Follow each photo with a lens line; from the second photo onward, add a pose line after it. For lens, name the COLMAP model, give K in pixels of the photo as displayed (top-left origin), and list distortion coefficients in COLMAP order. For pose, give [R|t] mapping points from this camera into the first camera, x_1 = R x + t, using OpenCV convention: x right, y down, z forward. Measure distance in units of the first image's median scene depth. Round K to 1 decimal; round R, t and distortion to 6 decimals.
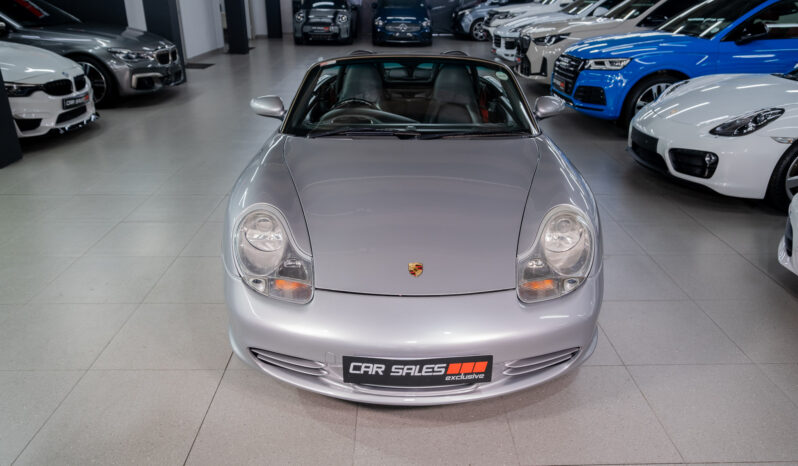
lens RADIAL K [[641.5, 0, 359.3], [0, 641.5, 180.9], [0, 0, 1]] dist [0.004877, 0.016377]
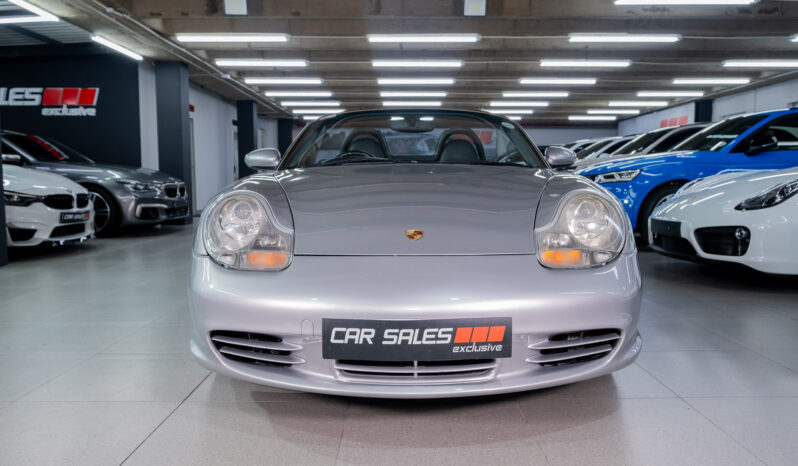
lens RADIAL K [[641.5, 0, 363.3], [0, 641.5, 151.4], [0, 0, 1]] dist [0.004877, 0.016377]
pose [[0.999825, 0.014588, -0.011674, 0.014376], [-0.017490, 0.950560, -0.310049, 0.149368], [0.006574, 0.310199, 0.950649, 0.084220]]
